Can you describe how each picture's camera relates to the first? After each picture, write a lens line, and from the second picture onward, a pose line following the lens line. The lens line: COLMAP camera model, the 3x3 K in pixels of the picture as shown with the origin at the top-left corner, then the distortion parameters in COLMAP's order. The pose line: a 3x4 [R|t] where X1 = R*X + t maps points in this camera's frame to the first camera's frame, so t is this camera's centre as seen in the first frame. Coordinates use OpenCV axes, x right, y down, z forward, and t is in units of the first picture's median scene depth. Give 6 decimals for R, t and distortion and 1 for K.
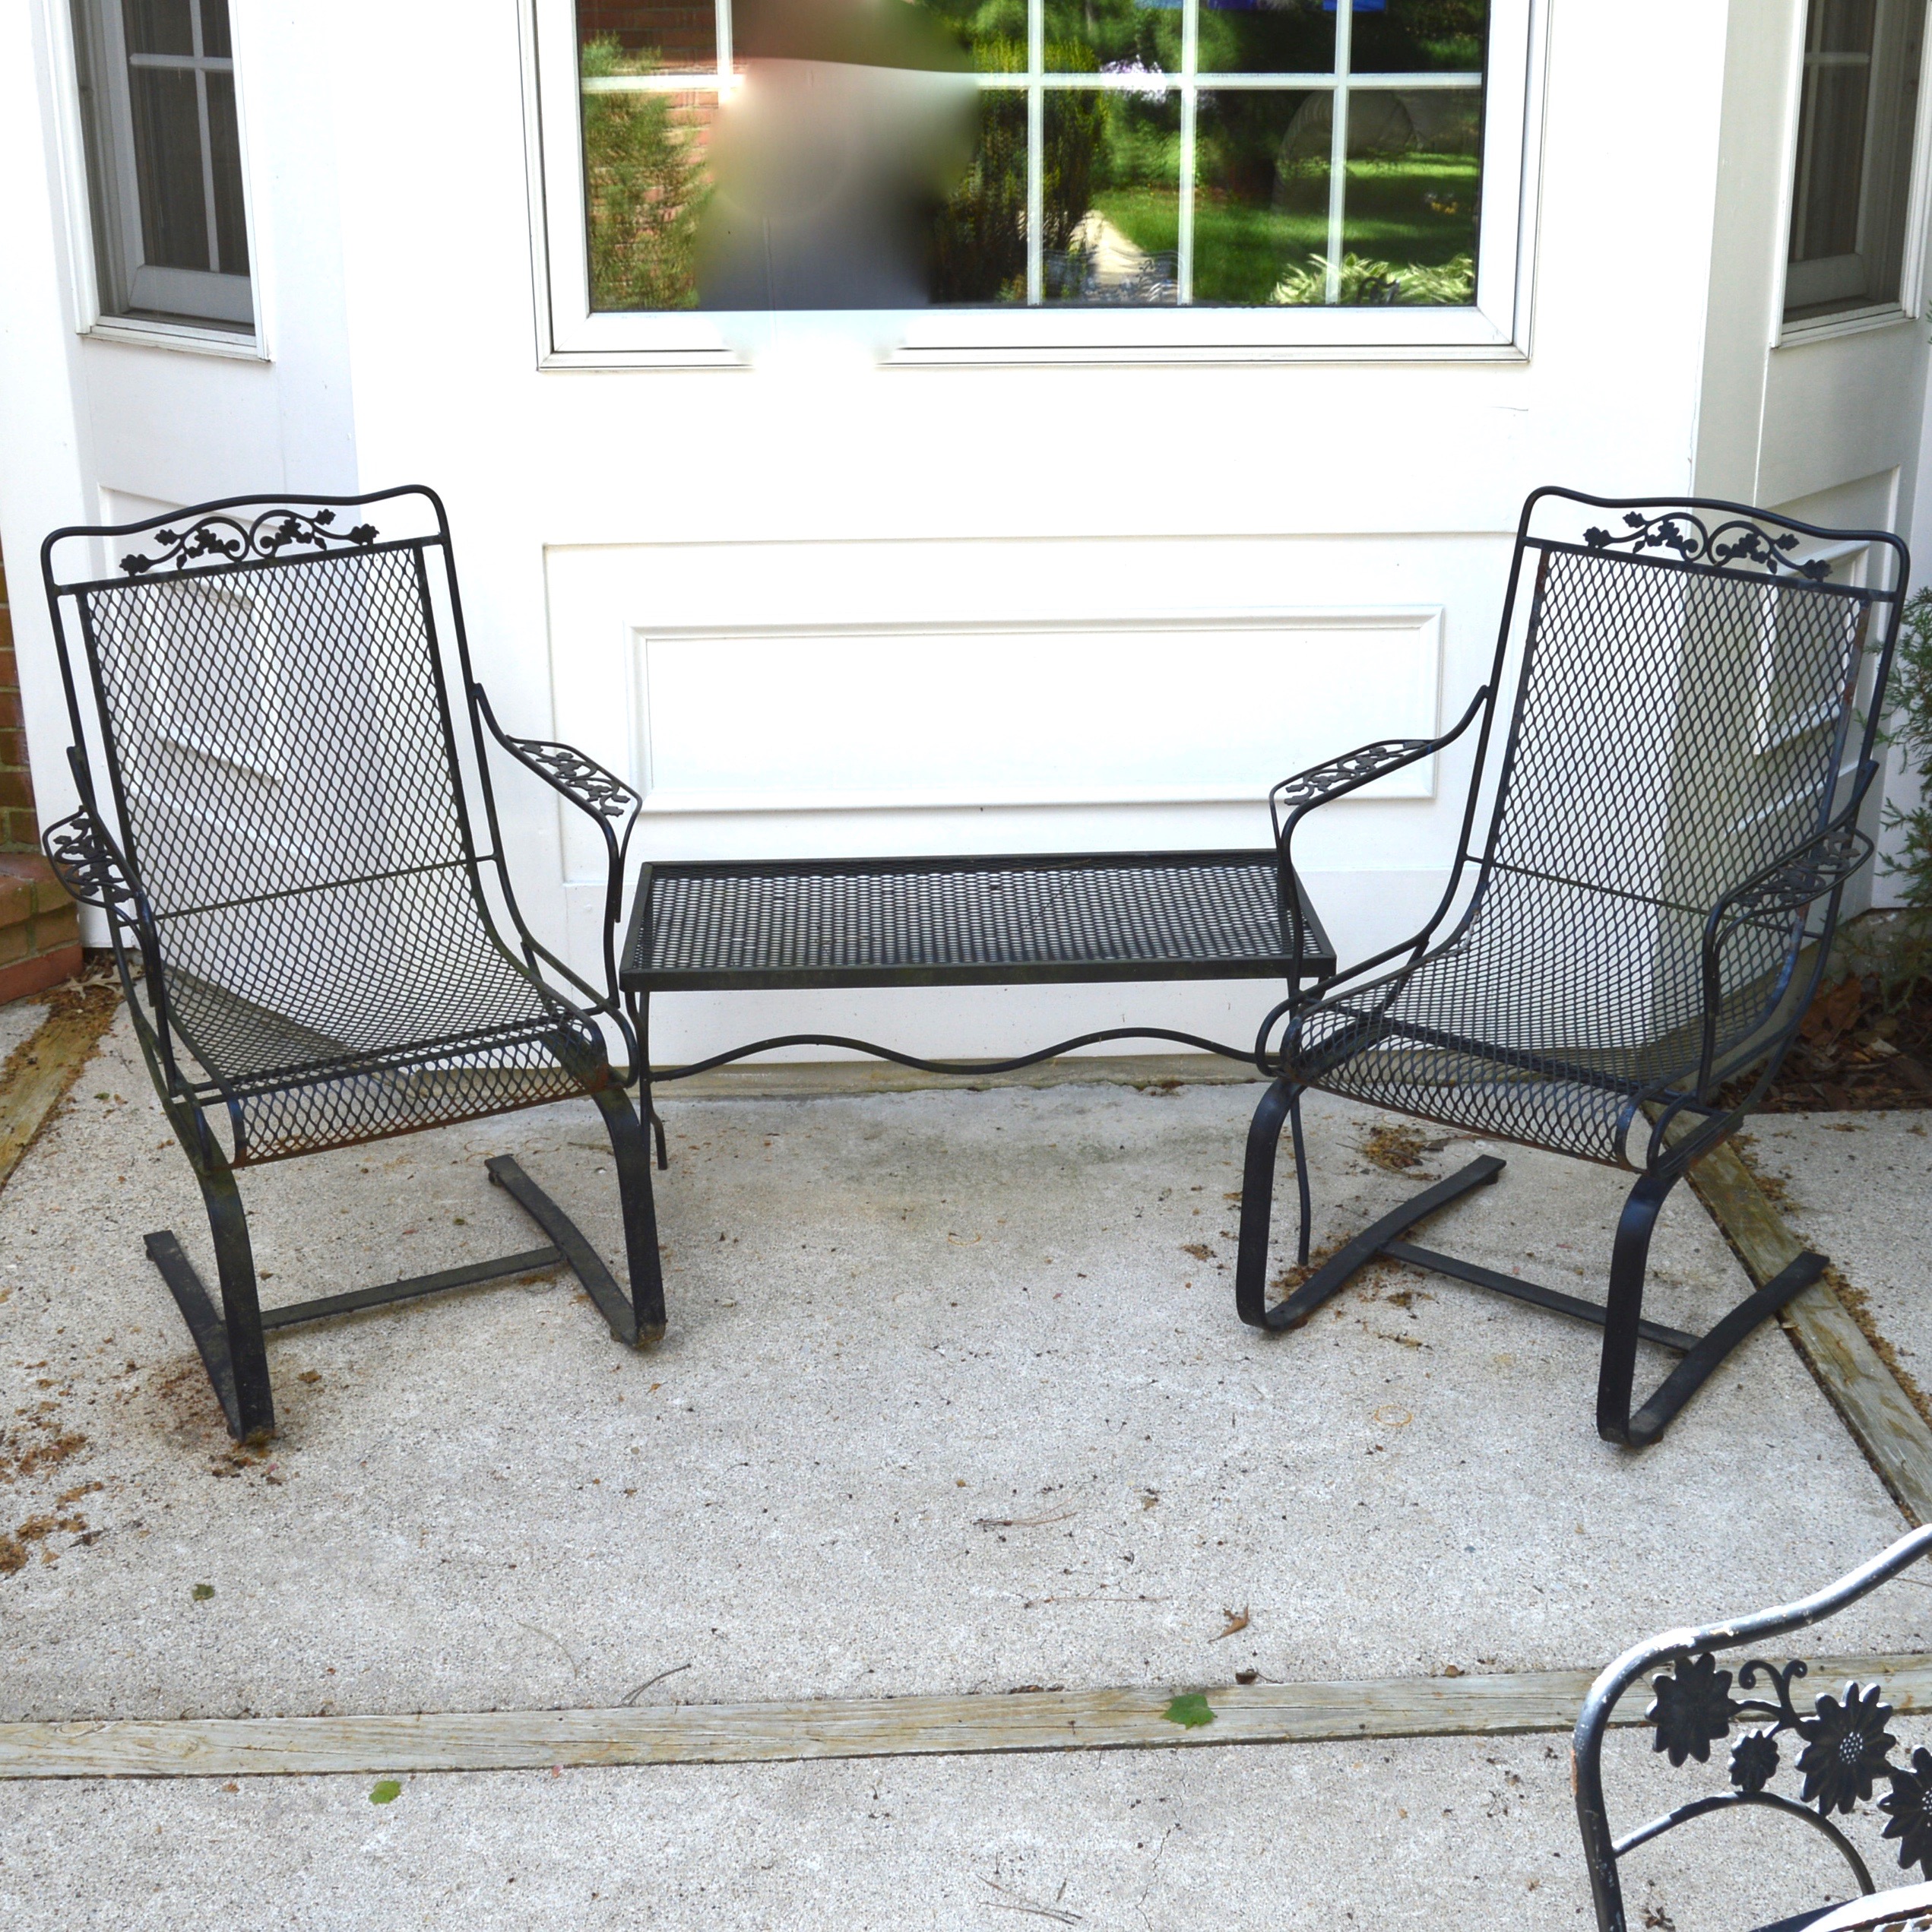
lens RADIAL K [[2802.5, 0, 966.0], [0, 2802.5, 966.0], [0, 0, 1]] dist [-0.029078, -0.032779]
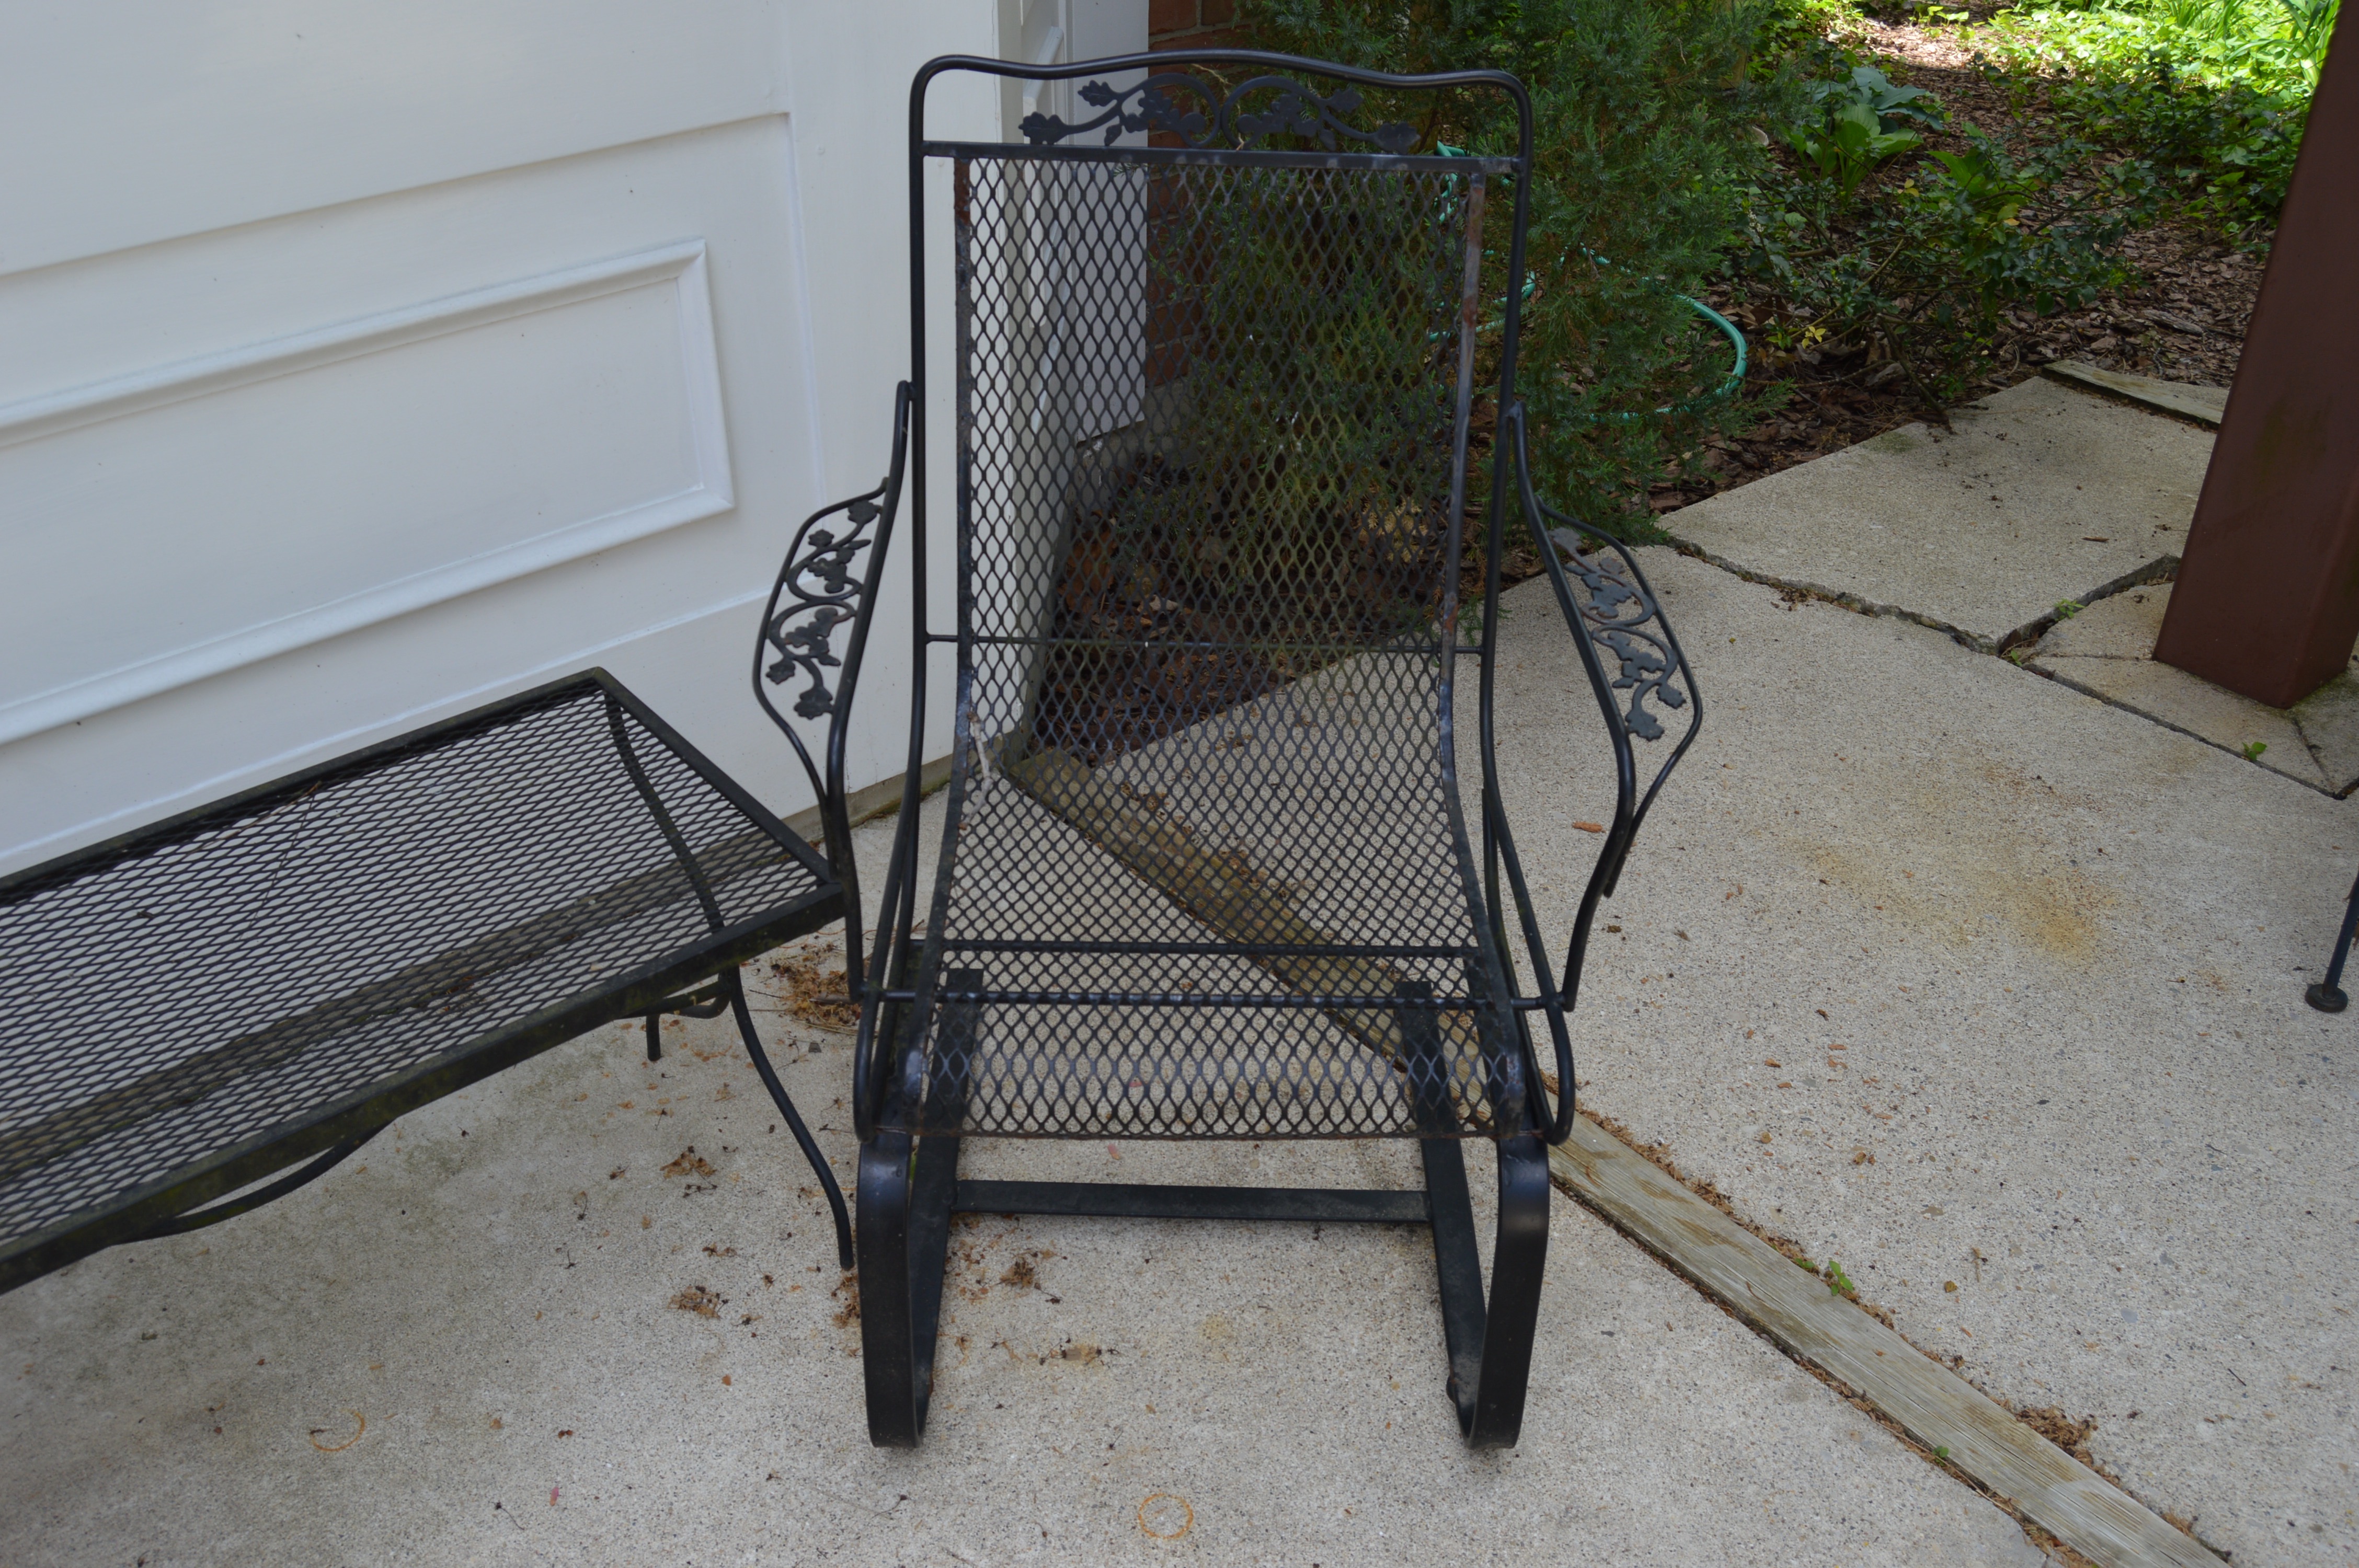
lens RADIAL K [[2111.1, 0, 1179.5], [0, 2111.1, 784.0], [0, 0, 1]] dist [-0.081265, 0.035852]
pose [[0.790846, -0.322803, 0.519962, -0.048607], [0.194928, 0.938201, 0.285976, -0.141775], [-0.580142, -0.124808, 0.804896, 0.567710]]
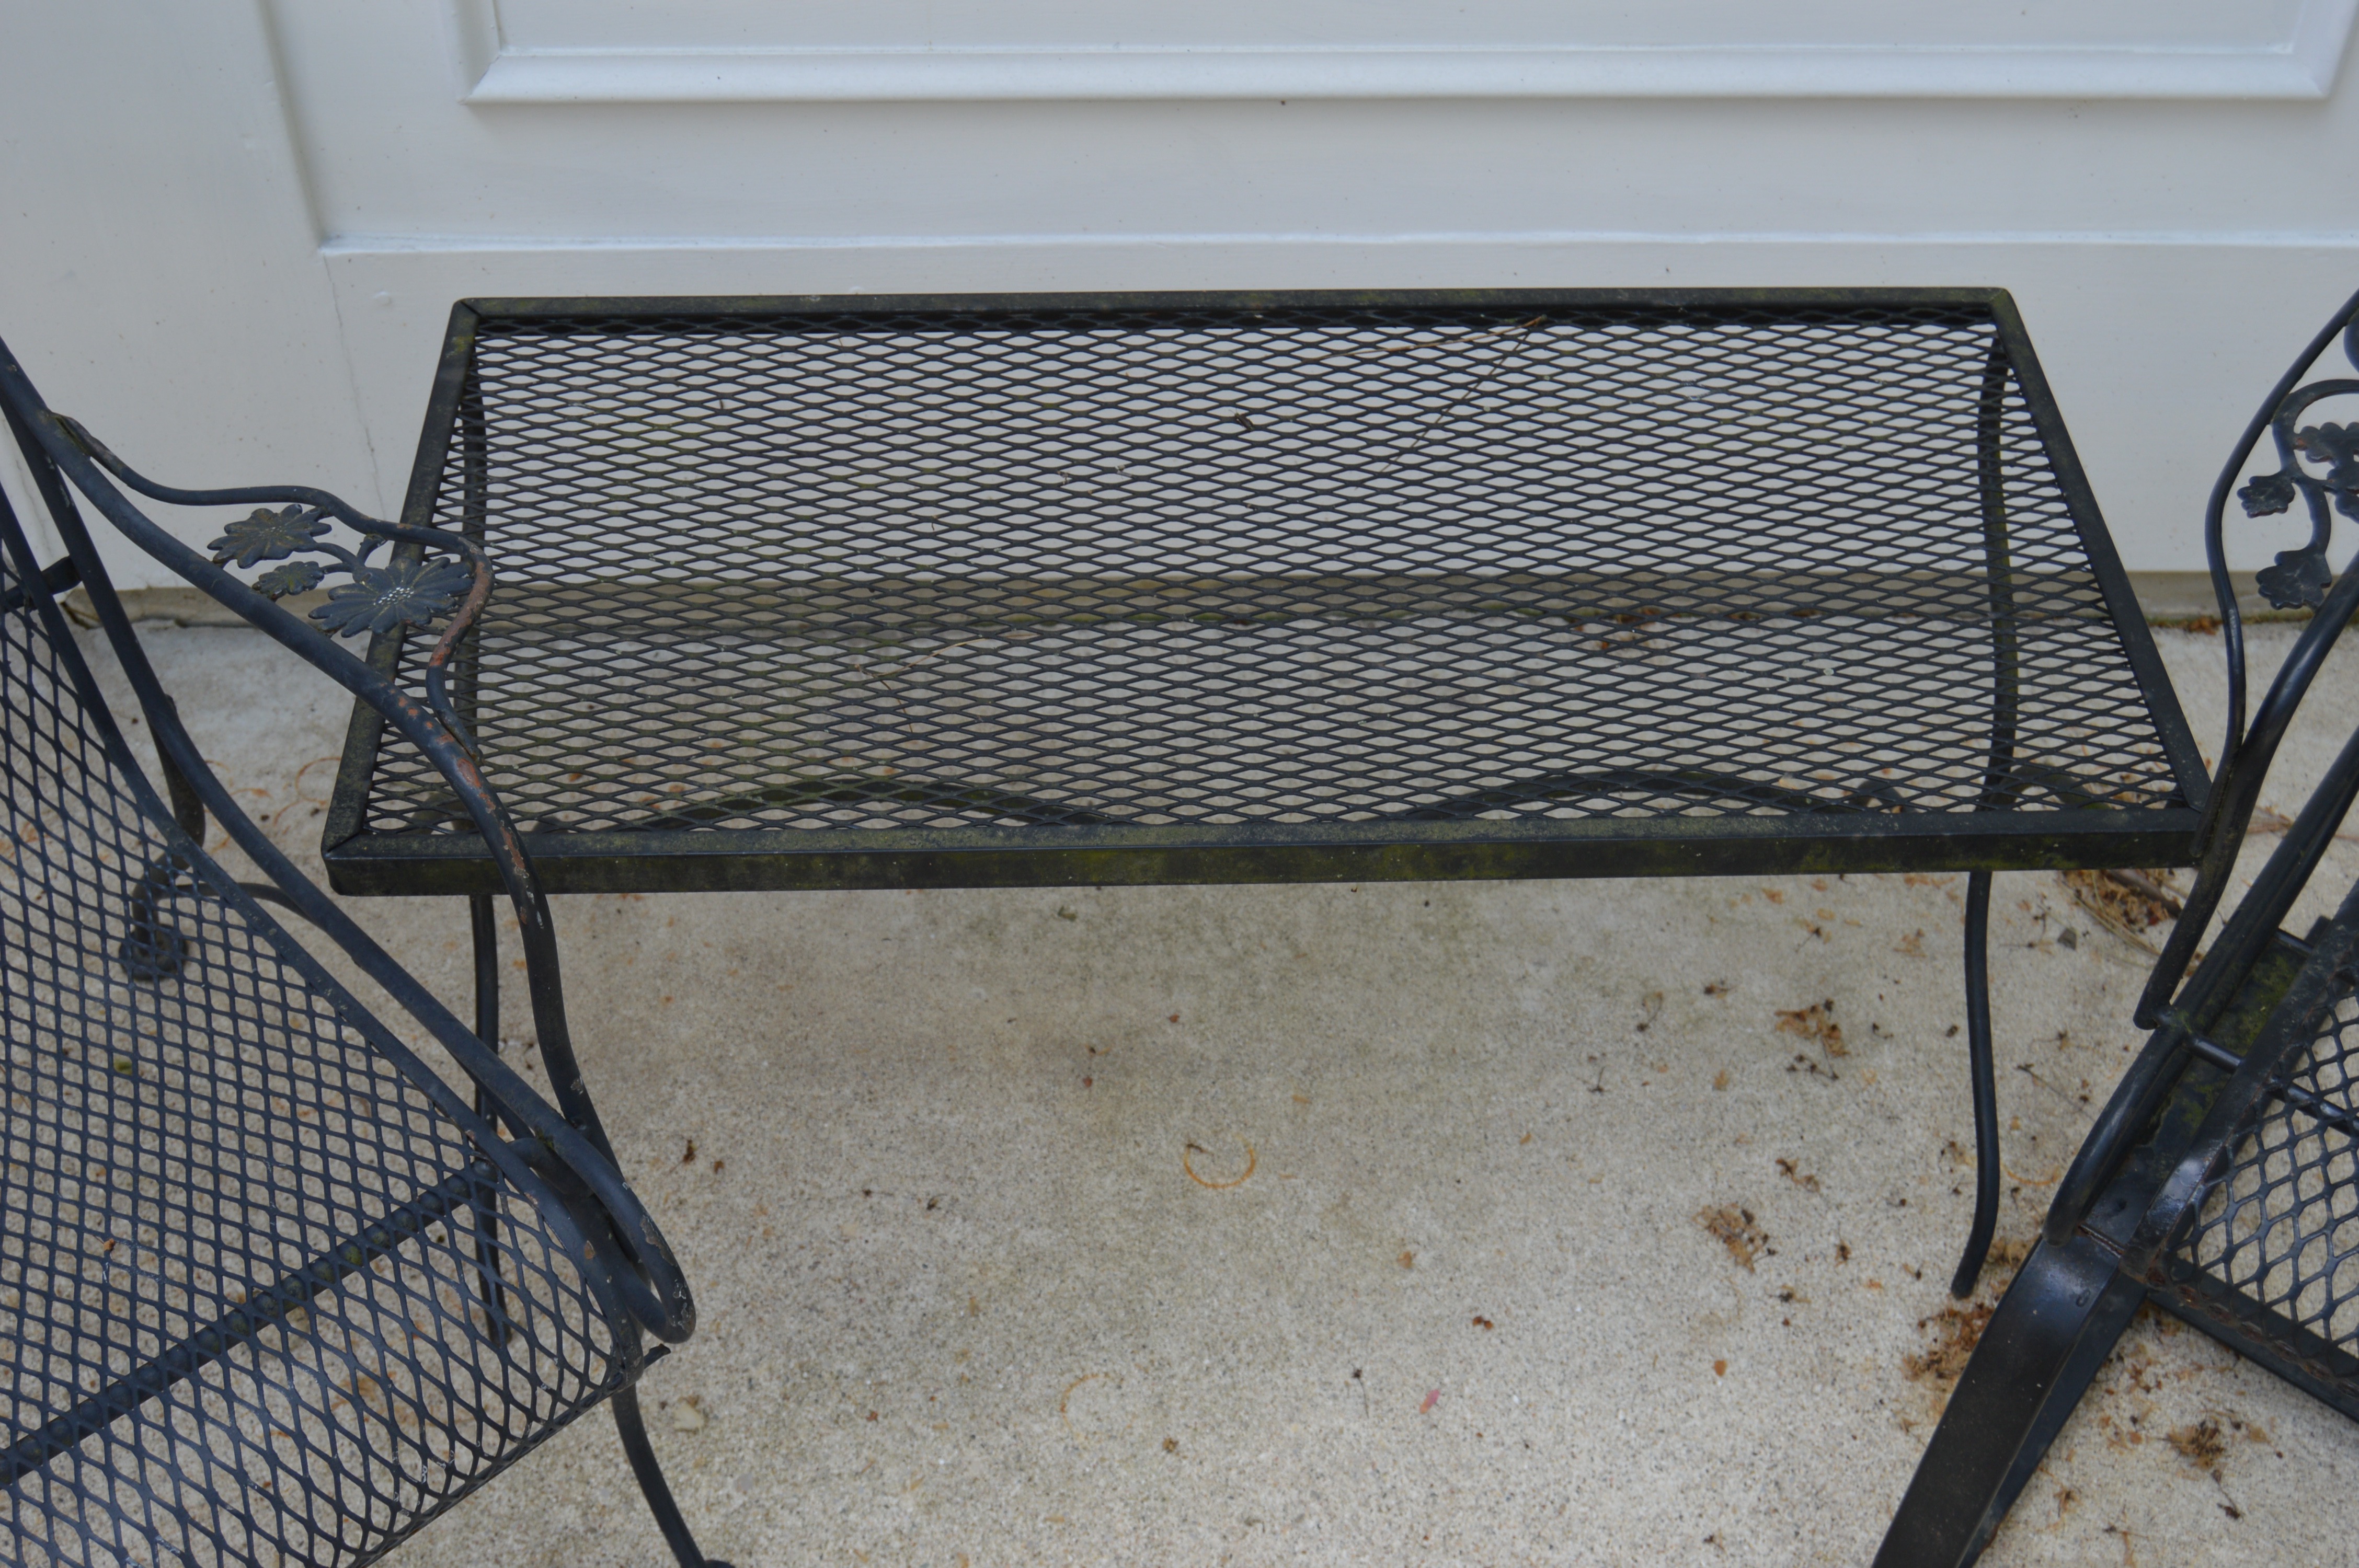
lens RADIAL K [[2770.9, 0, 1179.5], [0, 2770.9, 784.0], [0, 0, 1]] dist [-0.064090, 0.019565]
pose [[0.999693, 0.020576, 0.013823, -0.015575], [-0.024506, 0.904312, 0.426168, -0.159501], [-0.003731, -0.426376, 0.904538, 0.653094]]
